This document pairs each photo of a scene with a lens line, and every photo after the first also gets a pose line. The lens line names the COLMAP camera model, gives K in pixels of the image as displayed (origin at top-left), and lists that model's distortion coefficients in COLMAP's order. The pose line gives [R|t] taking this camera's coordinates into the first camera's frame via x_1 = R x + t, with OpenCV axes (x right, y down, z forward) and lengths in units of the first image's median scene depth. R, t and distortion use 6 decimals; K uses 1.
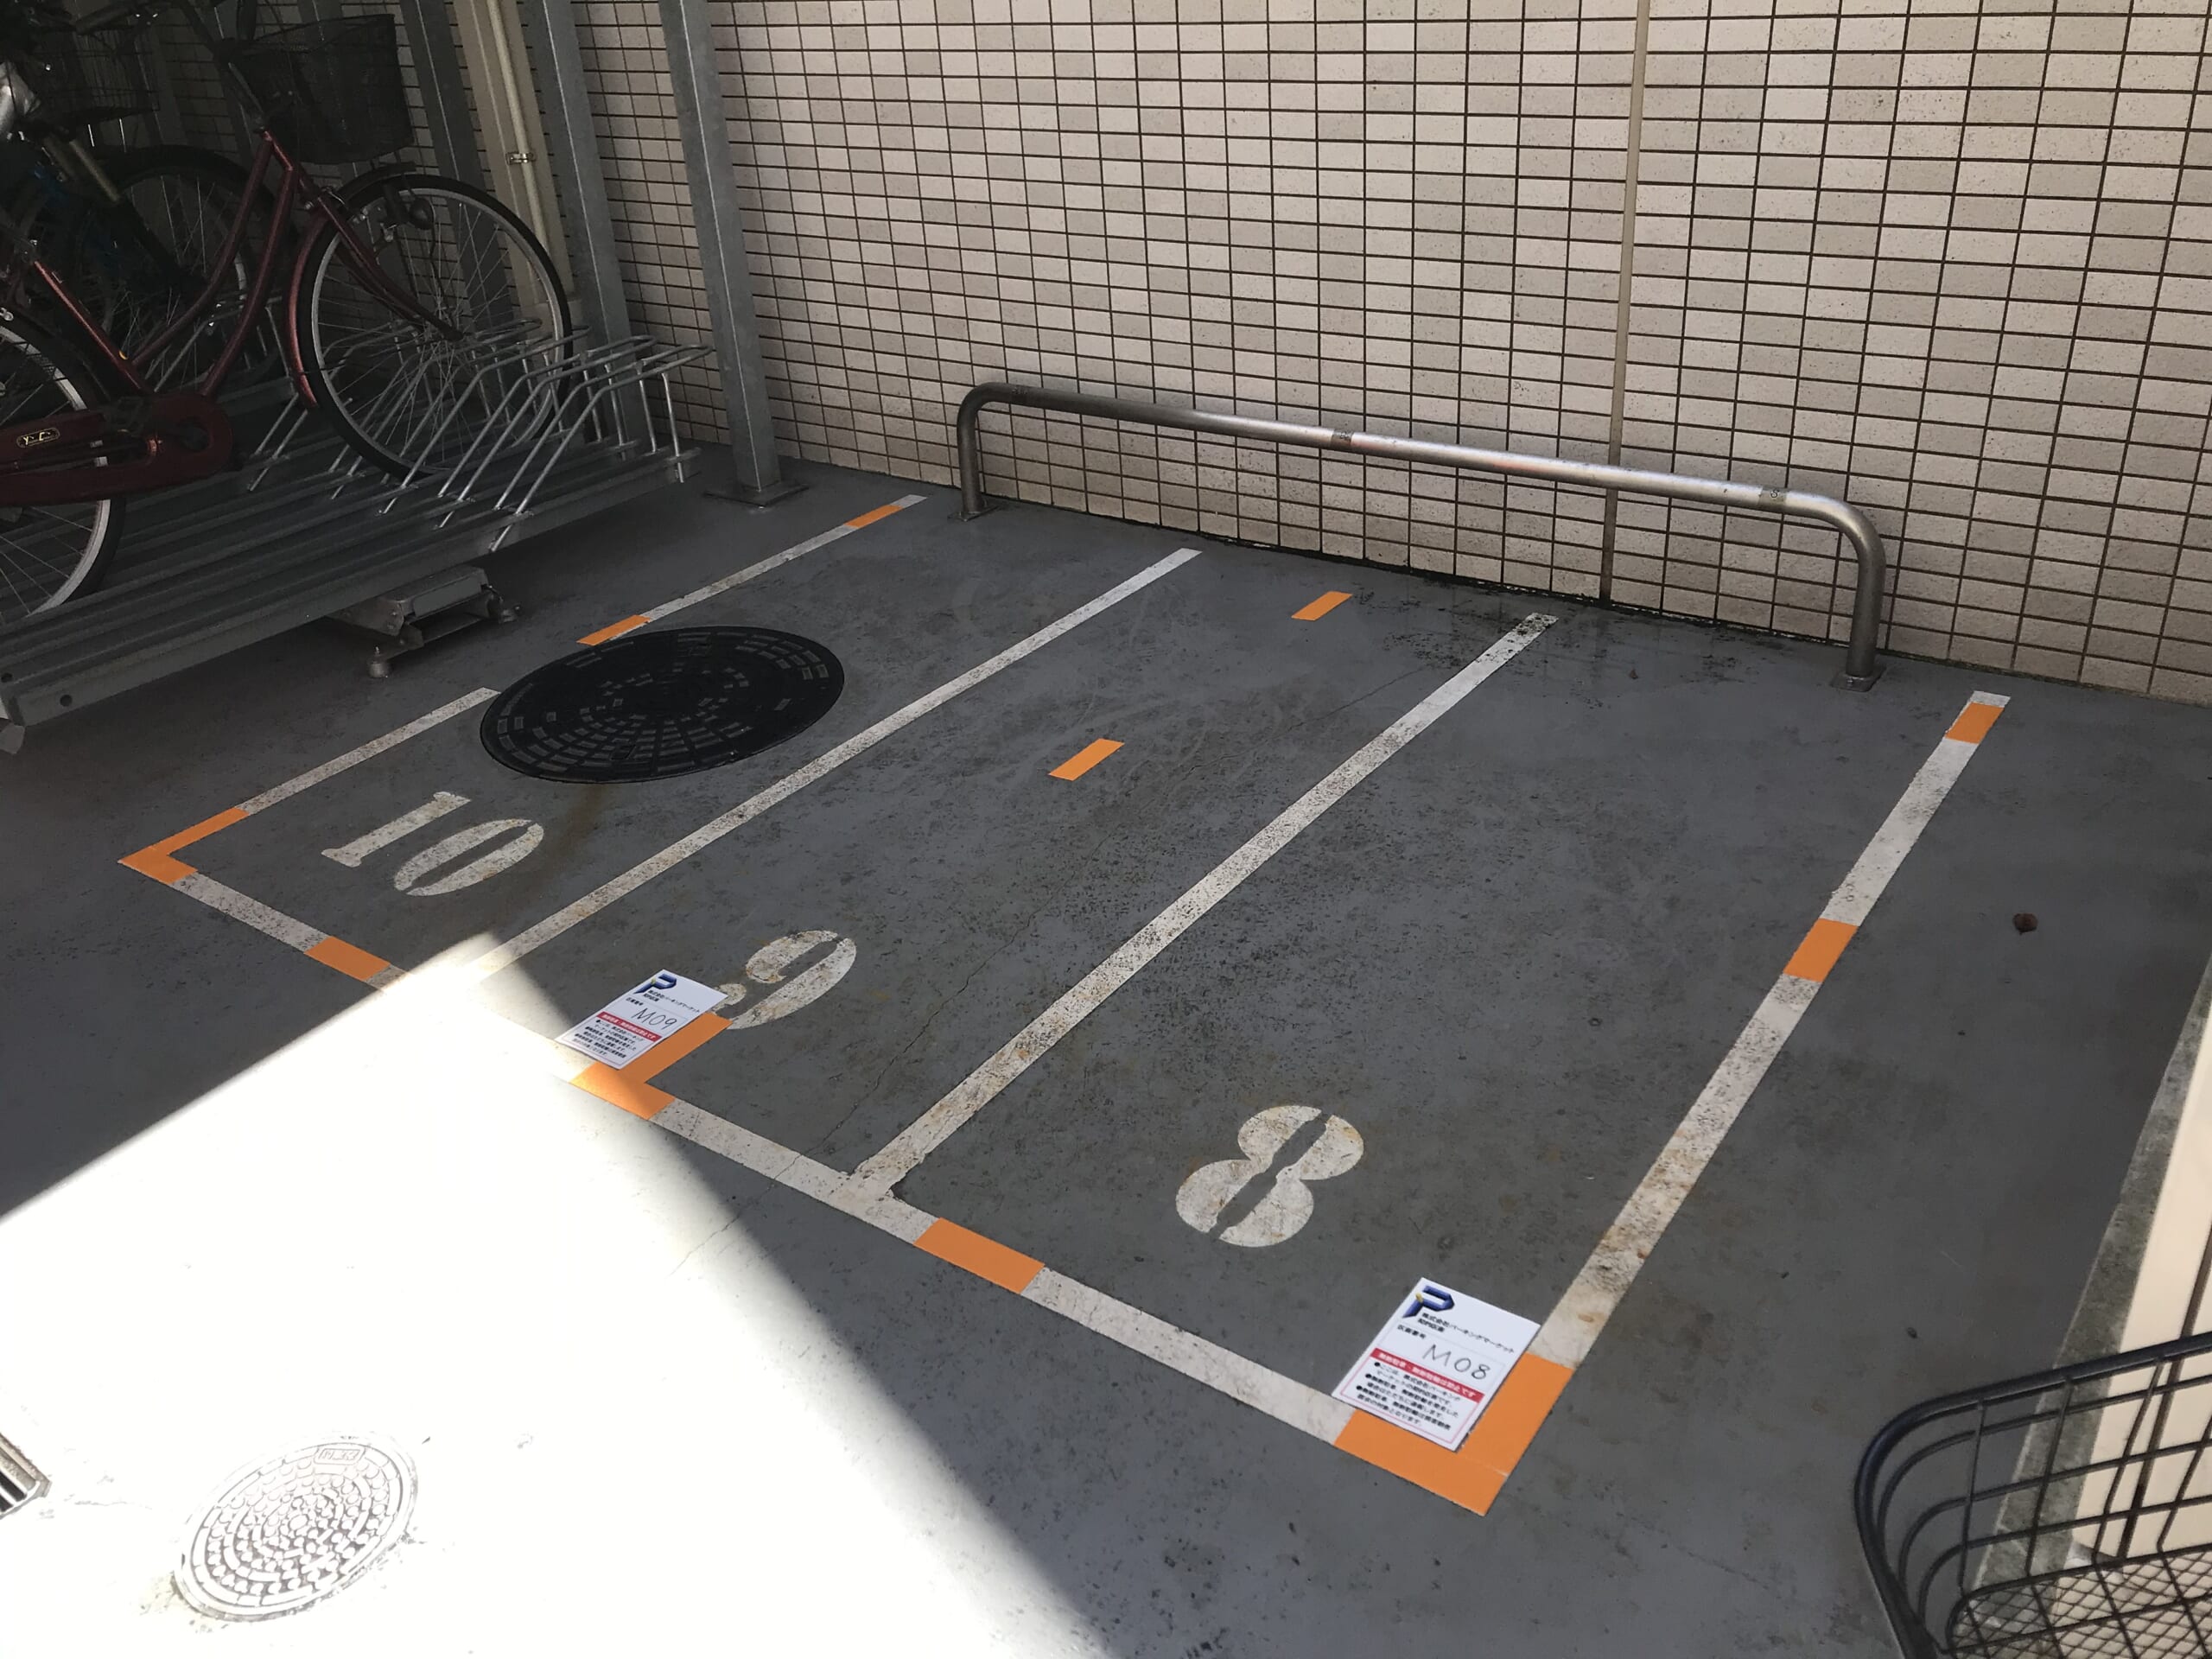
lens RADIAL K [[1858.3, 0, 1102.0], [0, 1858.3, 832.5], [0, 0, 1]] dist [0.021963, -0.000929]
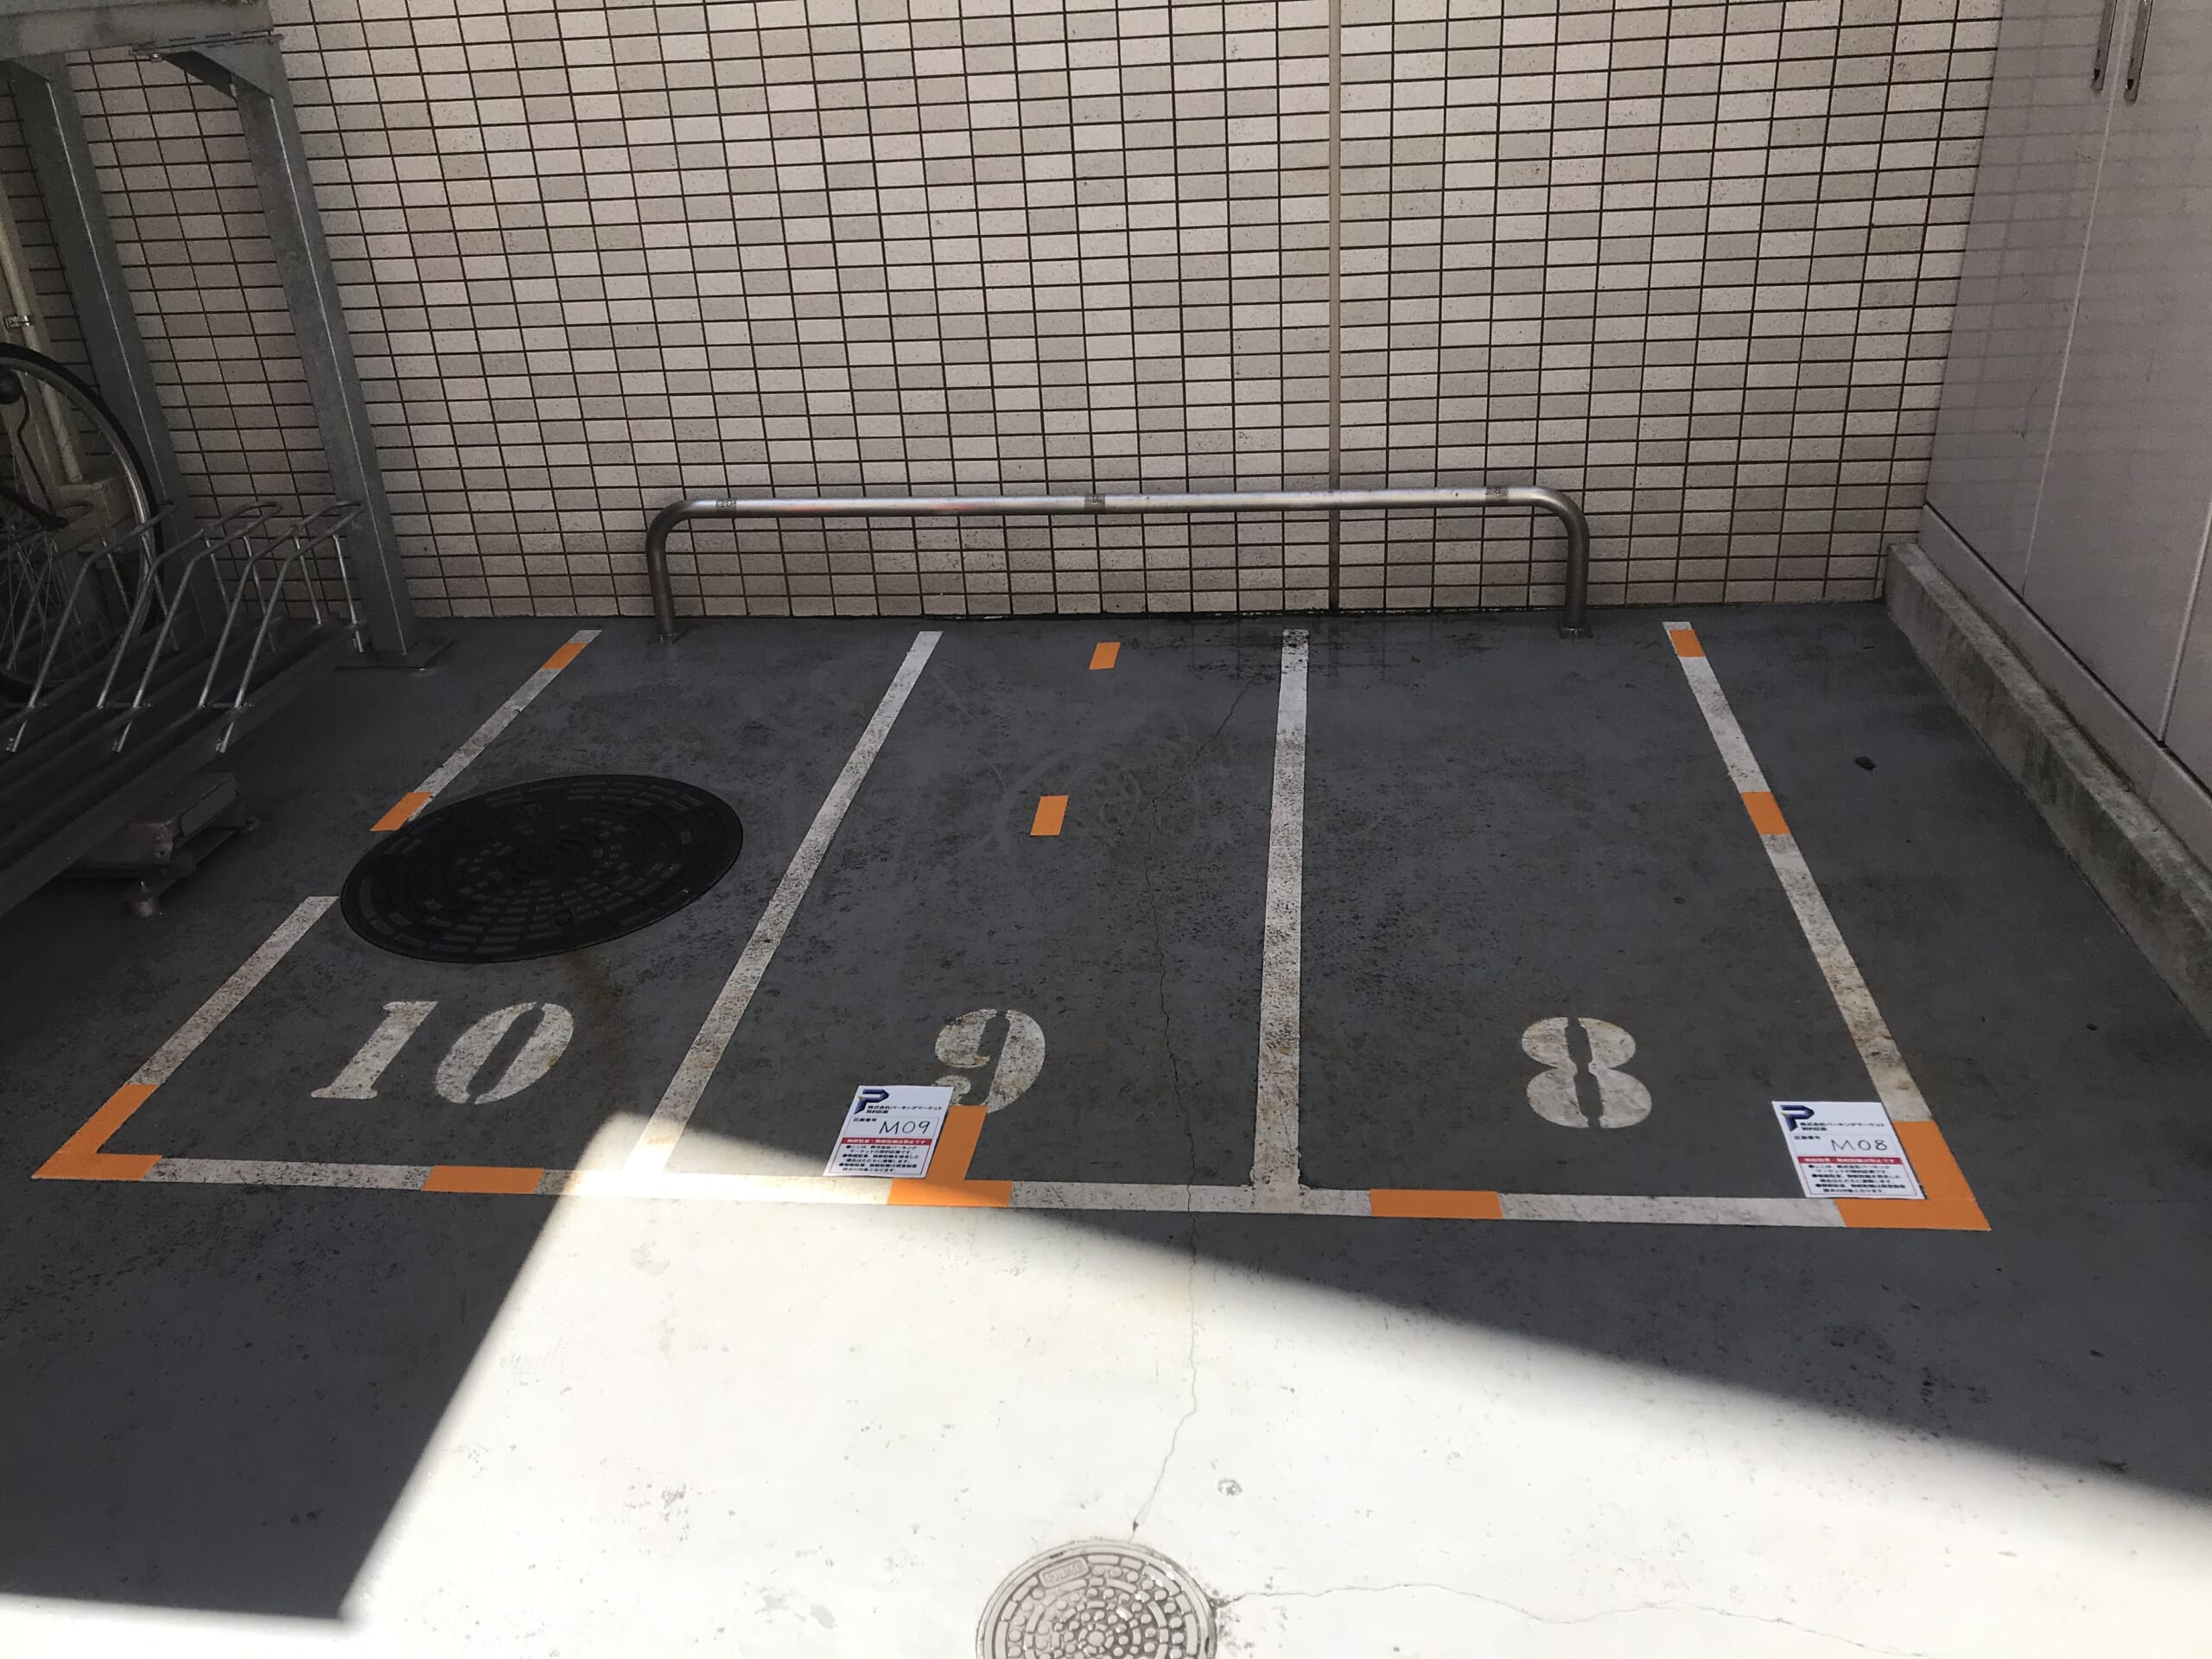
lens RADIAL K [[1858.3, 0, 1106.8], [0, 1858.3, 839.2], [0, 0, 1]] dist [0.021963, -0.000929]
pose [[0.865340, -0.204133, 0.457730, -0.454149], [0.233854, 0.972234, -0.008518, -0.010249], [-0.443282, 0.114413, 0.889050, 0.062107]]
